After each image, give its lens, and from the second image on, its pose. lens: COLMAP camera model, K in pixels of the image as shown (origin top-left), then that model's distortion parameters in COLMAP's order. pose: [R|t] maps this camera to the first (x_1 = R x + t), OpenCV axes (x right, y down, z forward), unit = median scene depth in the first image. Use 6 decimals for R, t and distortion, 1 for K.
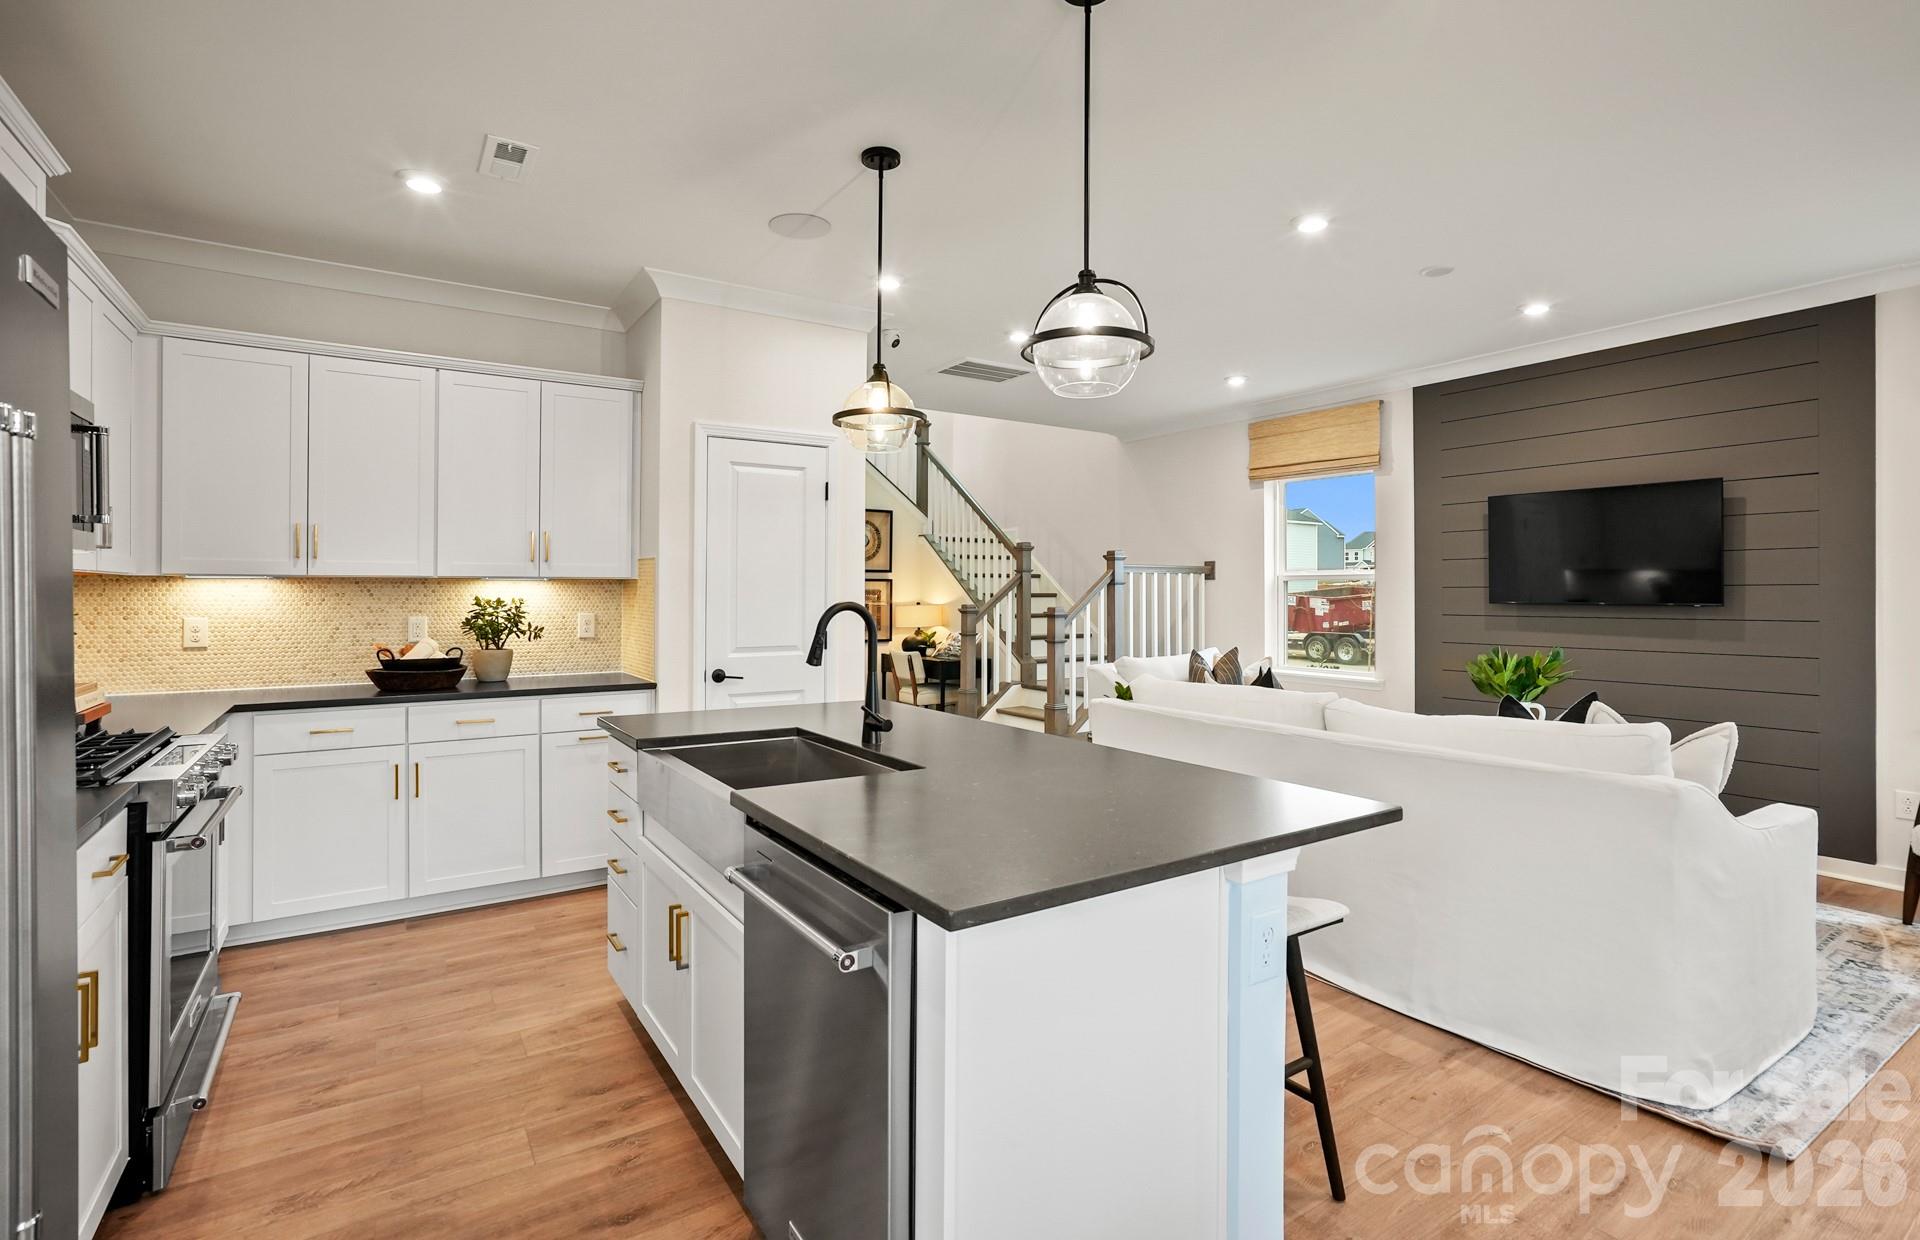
lens RADIAL K [[892.7, 0, 961.0], [0, 892.7, 589.9], [0, 0, 1]] dist [-0.044587, 0.023916]
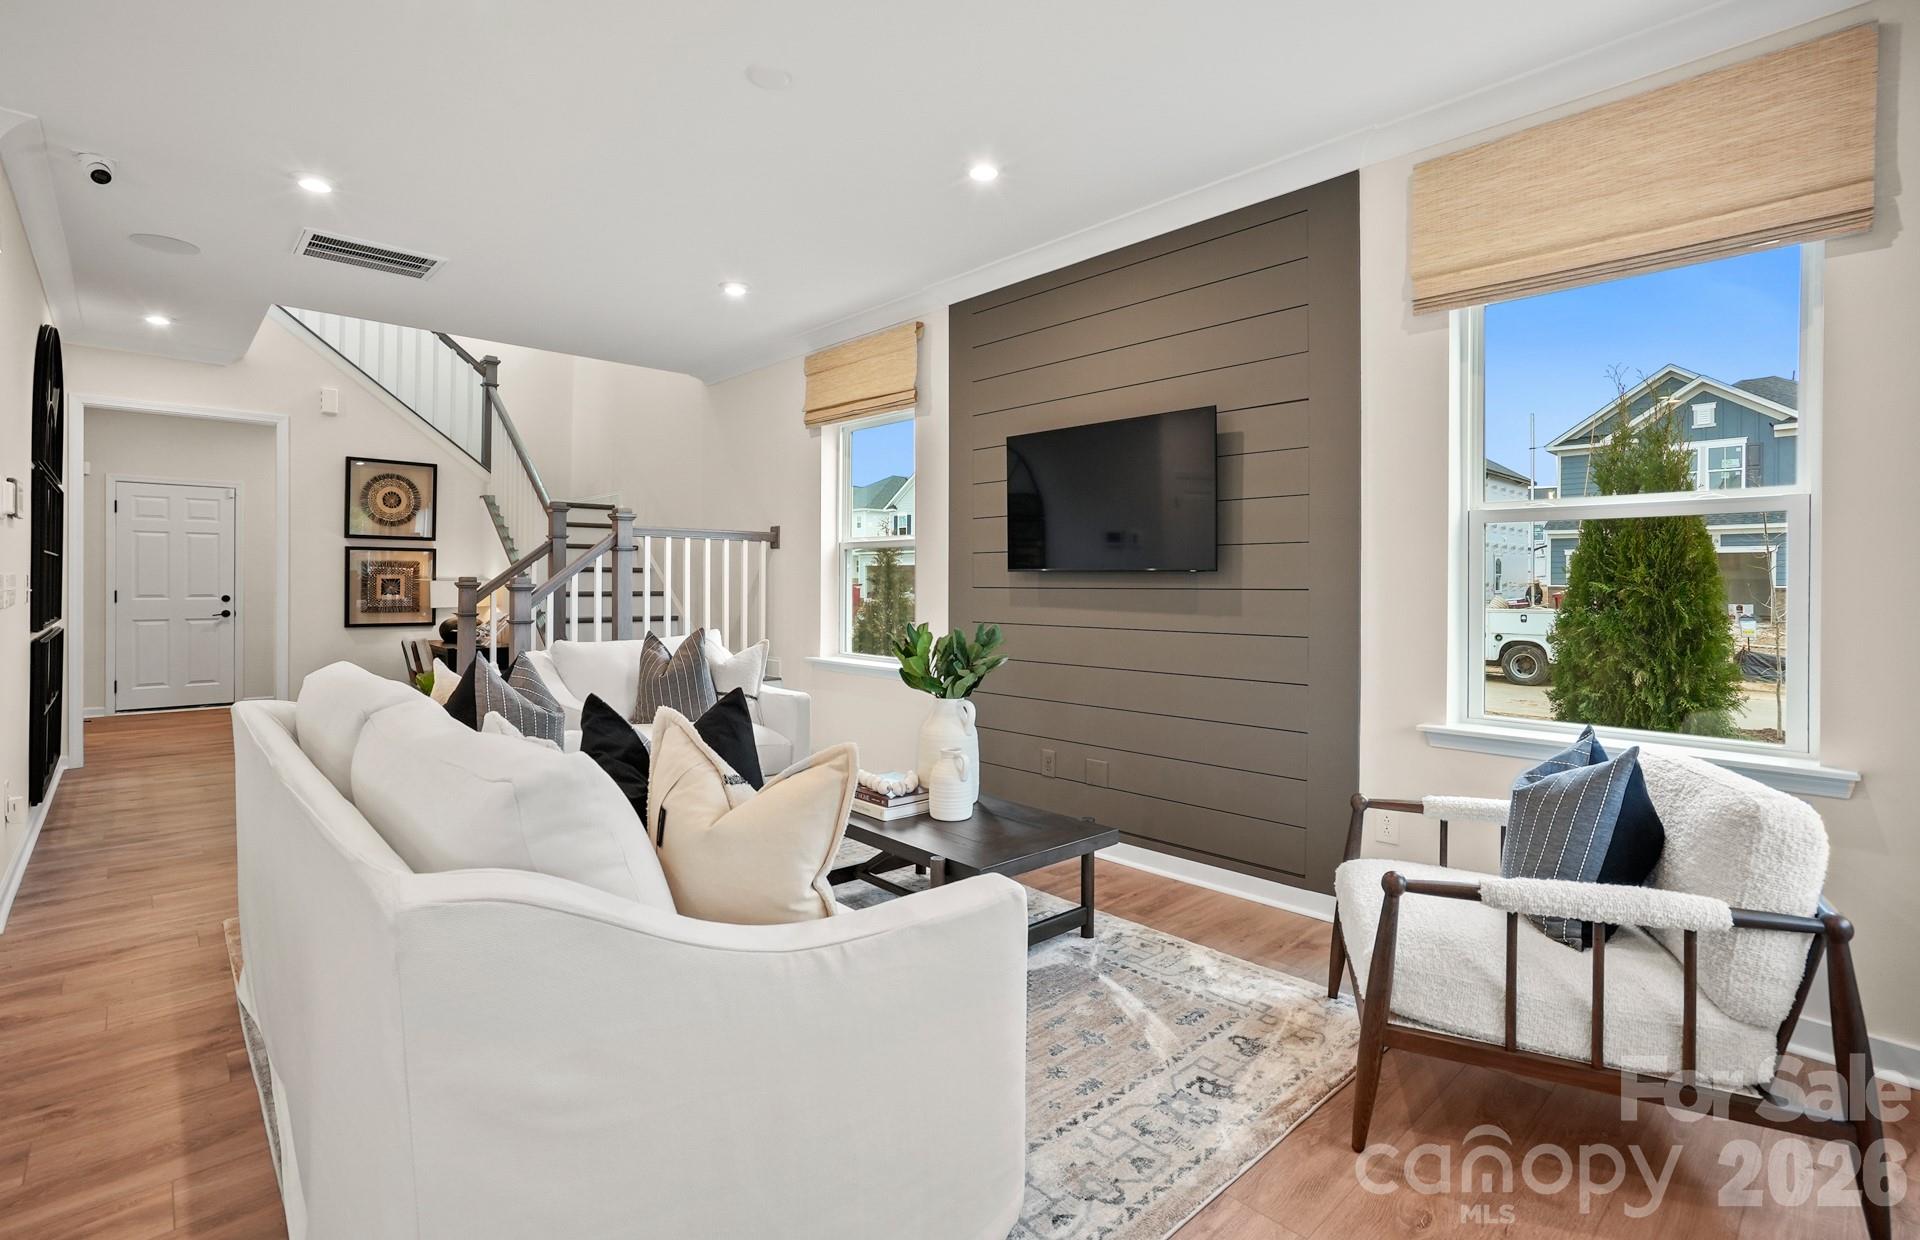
lens RADIAL K [[892.7, 0, 961.0], [0, 892.7, 589.9], [0, 0, 1]] dist [-0.044587, 0.023916]
pose [[0.985382, 0.001378, 0.170352, 0.393779], [-0.003747, 0.999901, 0.013585, 0.019581], [-0.170316, -0.014024, 0.985290, 0.200046]]
